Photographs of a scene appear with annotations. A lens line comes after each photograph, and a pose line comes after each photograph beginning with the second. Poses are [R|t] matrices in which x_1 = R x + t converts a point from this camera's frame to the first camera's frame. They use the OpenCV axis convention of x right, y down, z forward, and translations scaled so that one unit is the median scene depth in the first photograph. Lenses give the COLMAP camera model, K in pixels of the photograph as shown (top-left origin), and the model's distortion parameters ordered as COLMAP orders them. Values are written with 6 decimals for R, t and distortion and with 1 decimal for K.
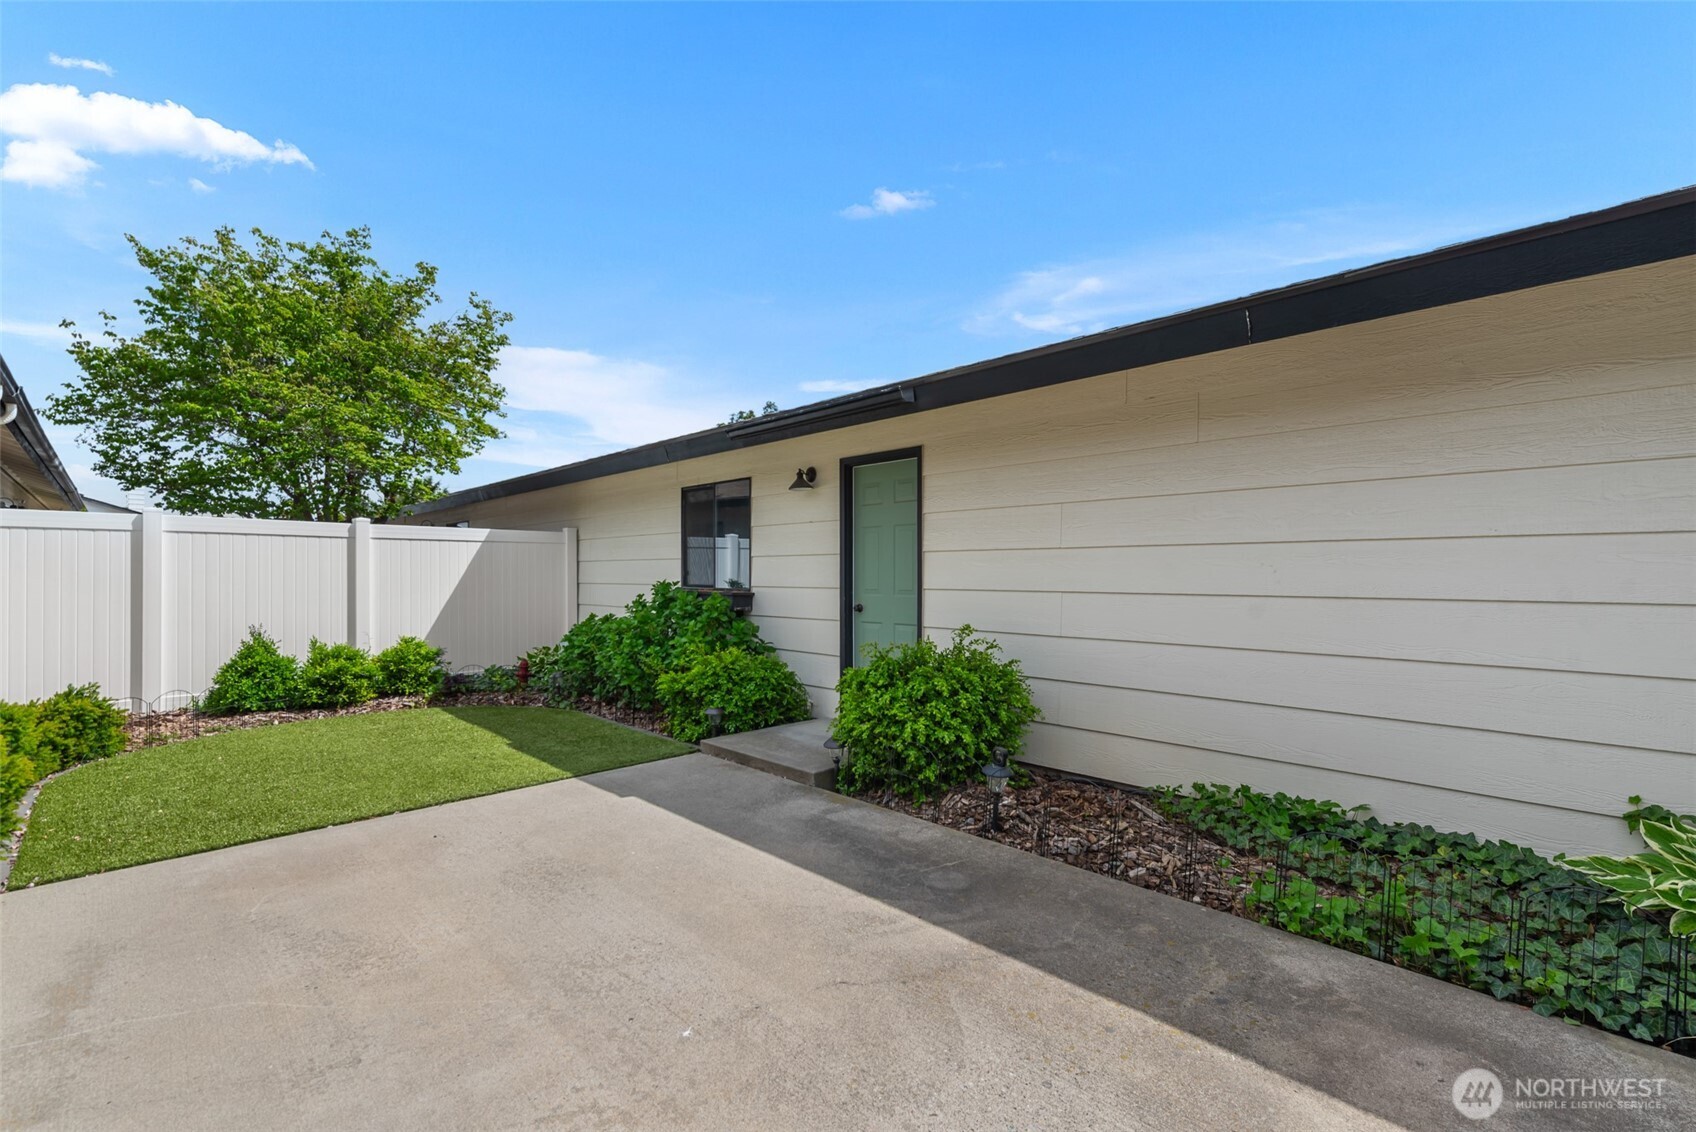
lens RADIAL K [[736.3, 0, 860.2], [0, 736.3, 574.6], [0, 0, 1]] dist [-0.000882, -0.000470]
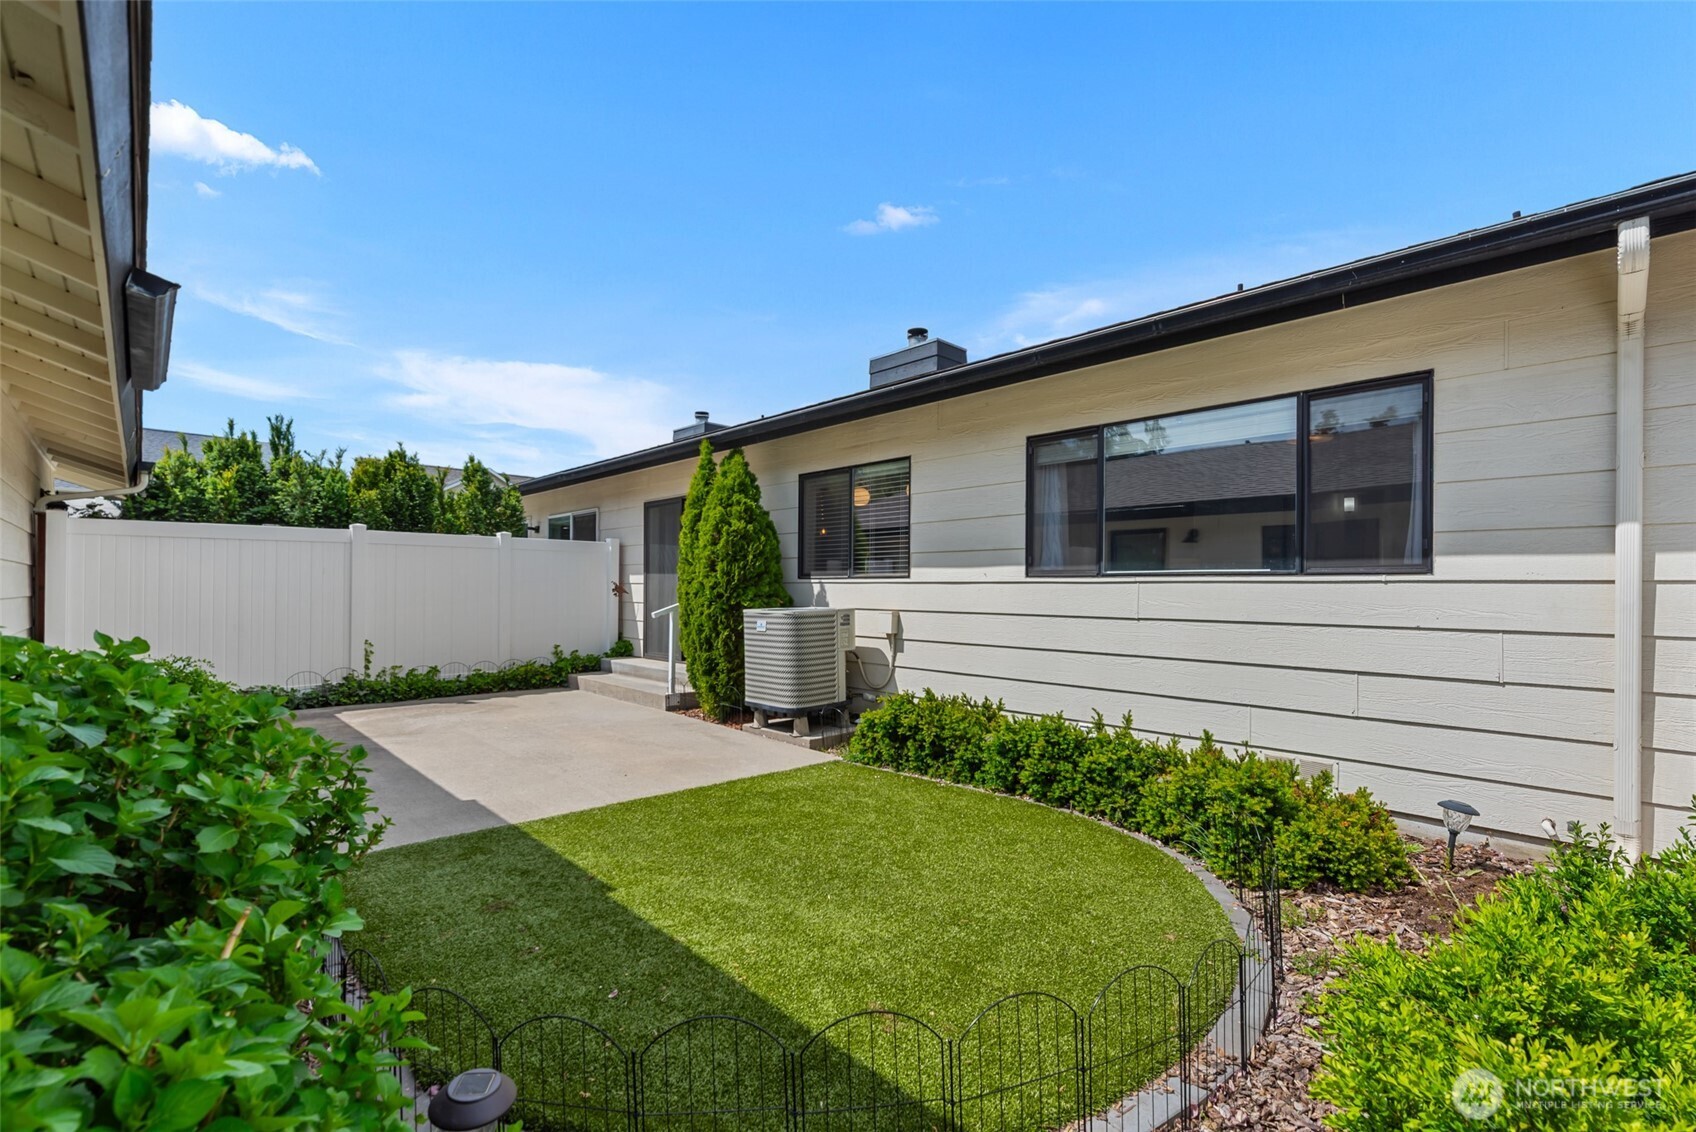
lens RADIAL K [[759.7, 0, 843.2], [0, 759.7, 585.7], [0, 0, 1]] dist [-0.000535, -0.000055]
pose [[-0.999067, -0.008336, 0.042375, -0.918669], [-0.008627, 0.999940, -0.006700, 0.003808], [-0.042316, -0.007059, -0.999079, 2.126241]]
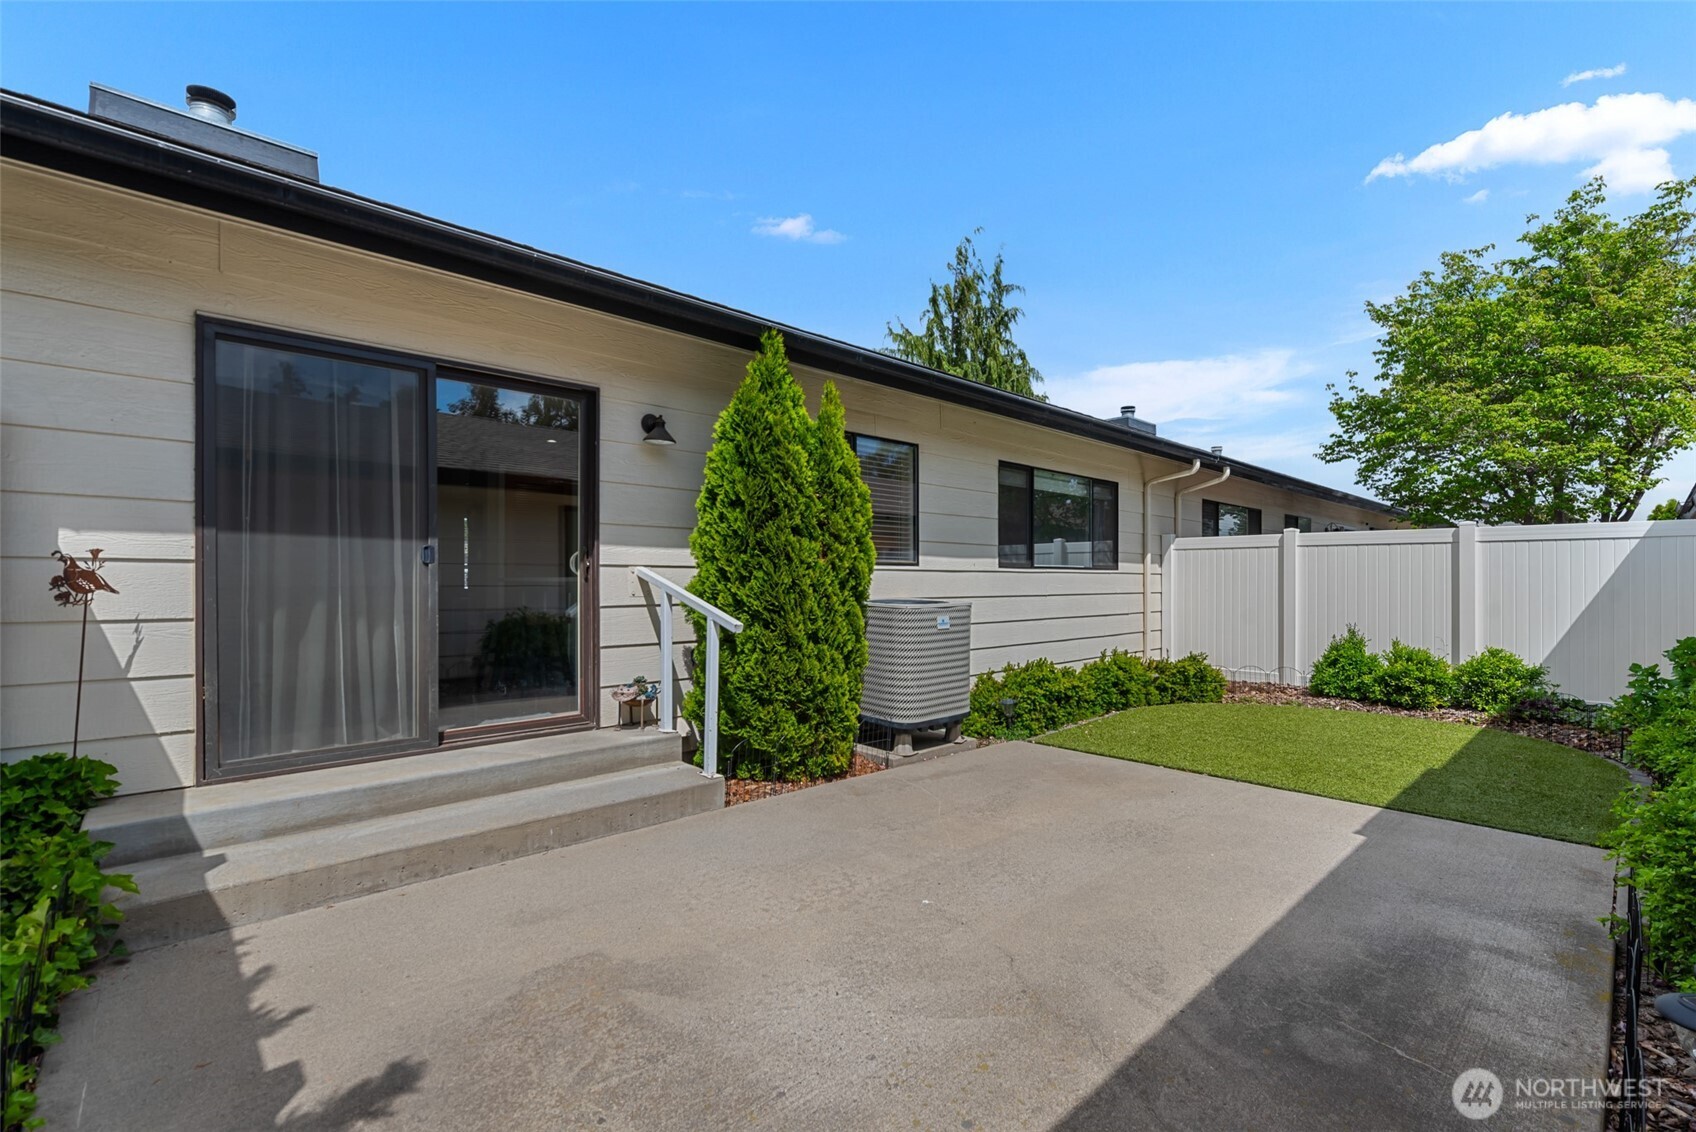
lens RADIAL K [[750.4, 0, 870.8], [0, 750.4, 573.0], [0, 0, 1]] dist [-0.000197, 0.000171]
pose [[-0.017453, -0.006967, -0.999823, 0.599770], [-0.004698, 0.999965, -0.006886, 0.003055], [0.999837, 0.004577, -0.017485, 0.457227]]
